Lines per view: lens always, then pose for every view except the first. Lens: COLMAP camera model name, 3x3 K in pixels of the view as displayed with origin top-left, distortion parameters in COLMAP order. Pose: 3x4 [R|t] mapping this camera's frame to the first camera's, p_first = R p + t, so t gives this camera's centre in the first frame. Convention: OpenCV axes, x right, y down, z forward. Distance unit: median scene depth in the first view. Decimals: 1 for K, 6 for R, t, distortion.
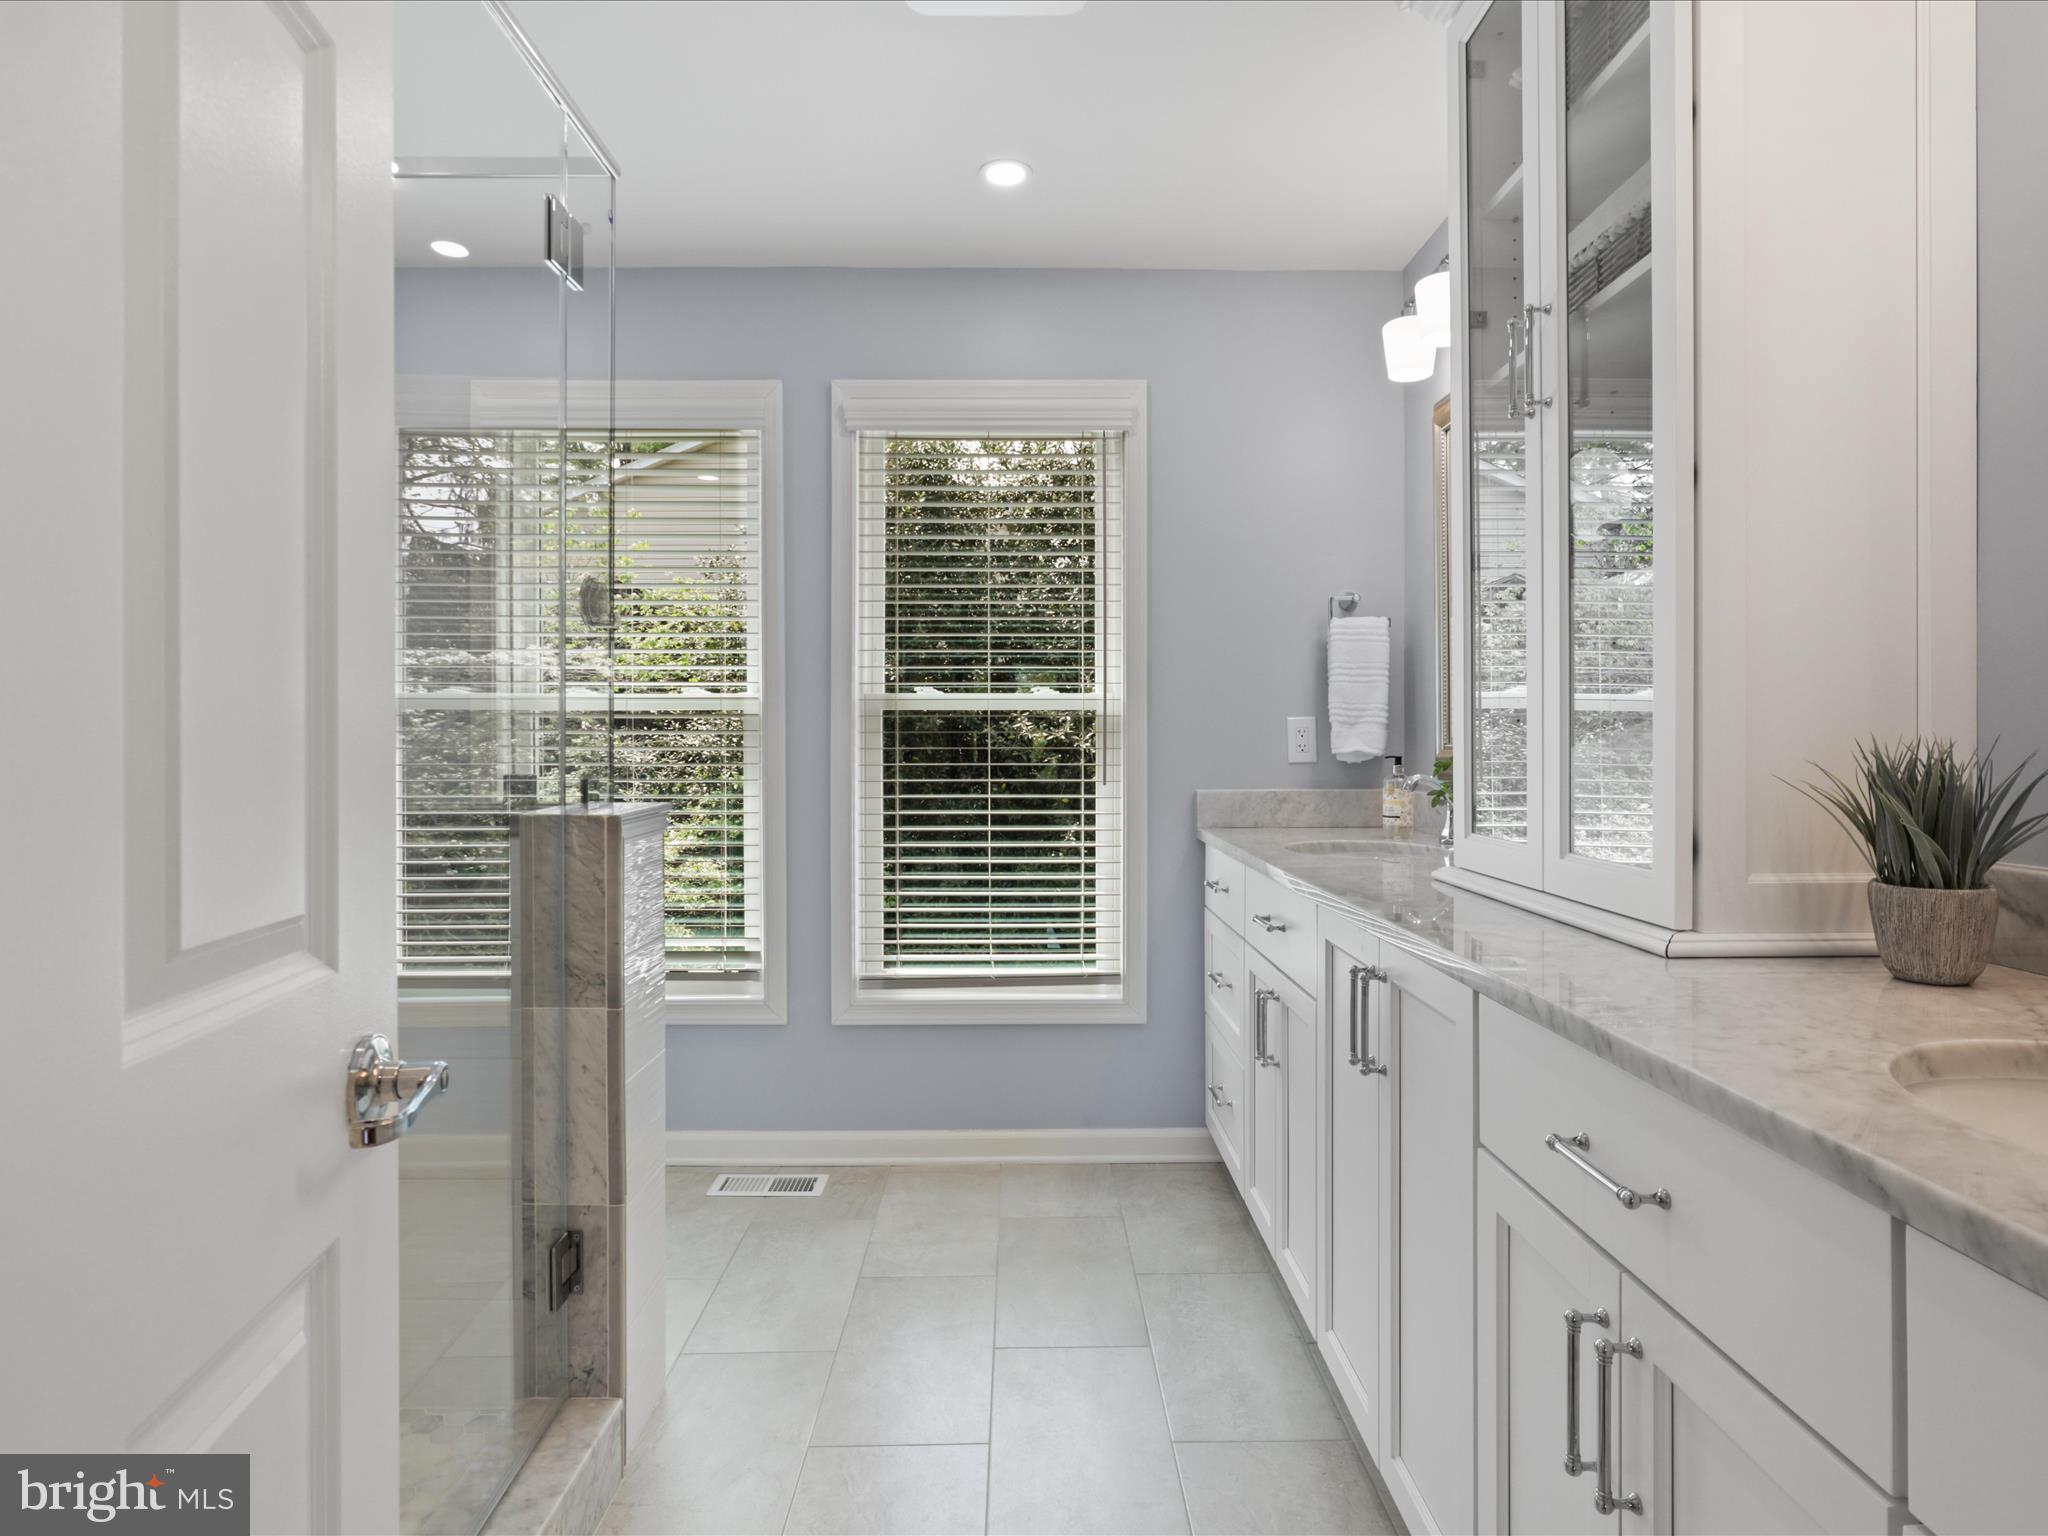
lens RADIAL K [[1170.1, 0, 1027.1], [0, 1170.1, 758.4], [0, 0, 1]] dist [-0.025731, 0.015729]
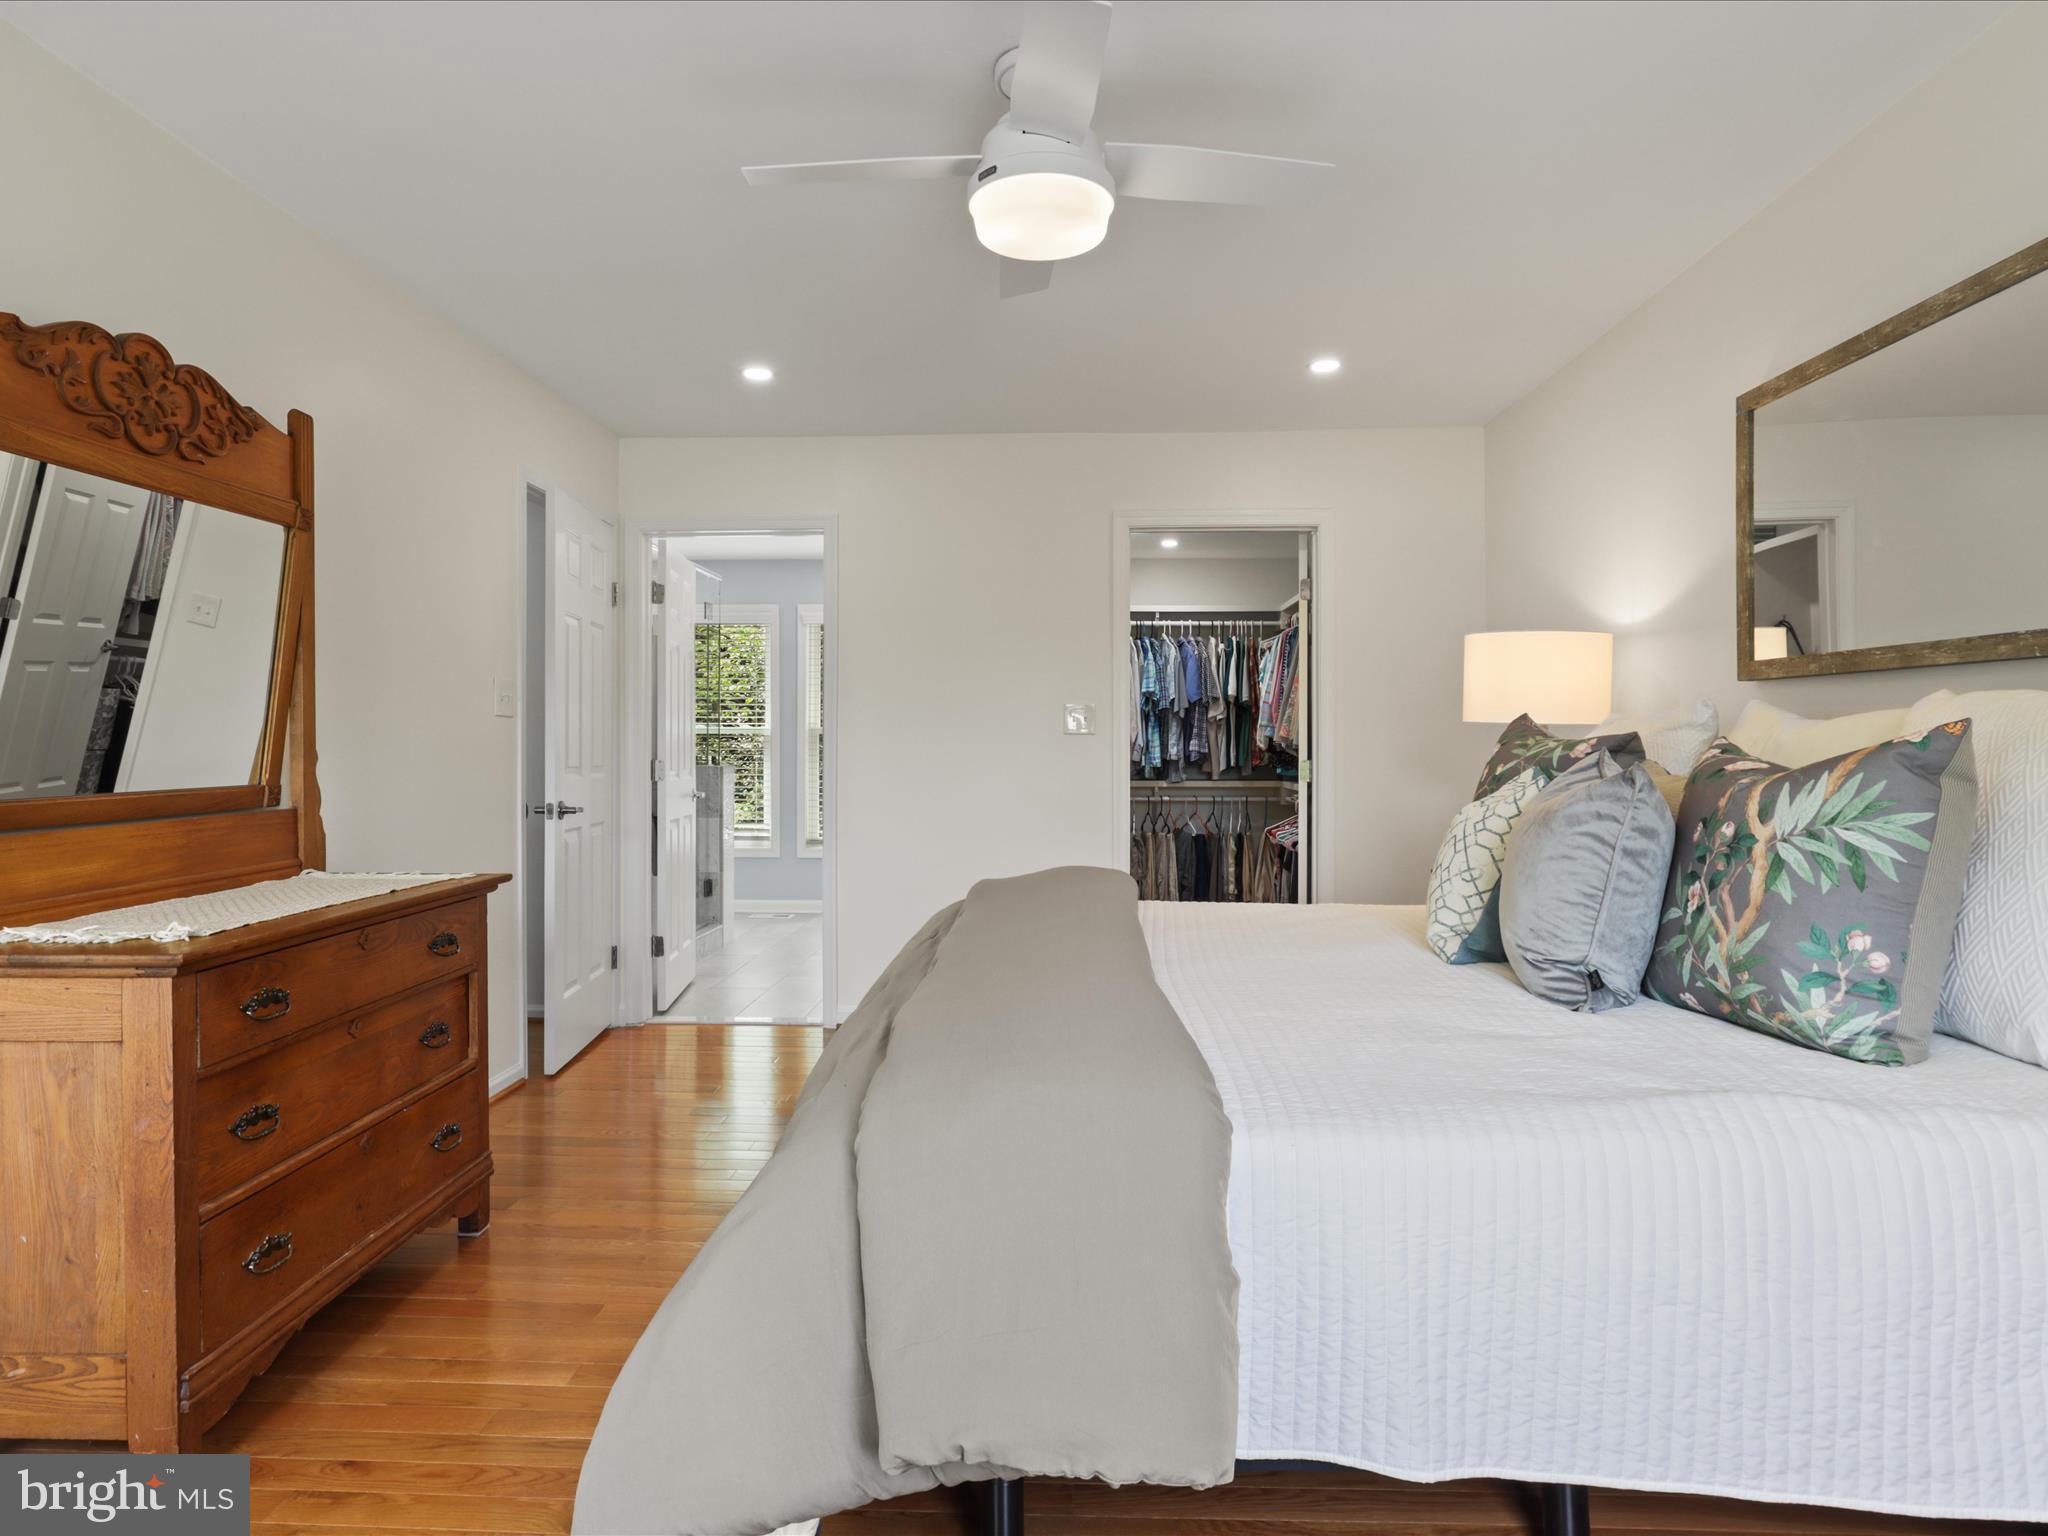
lens RADIAL K [[1170.1, 0, 1023.6], [0, 1170.1, 759.4], [0, 0, 1]] dist [-0.025731, 0.015729]
pose [[0.998752, -0.001559, -0.049930, 0.791652], [0.001729, 0.999993, 0.003358, 0.014063], [0.049924, -0.003440, 0.998747, -2.653671]]
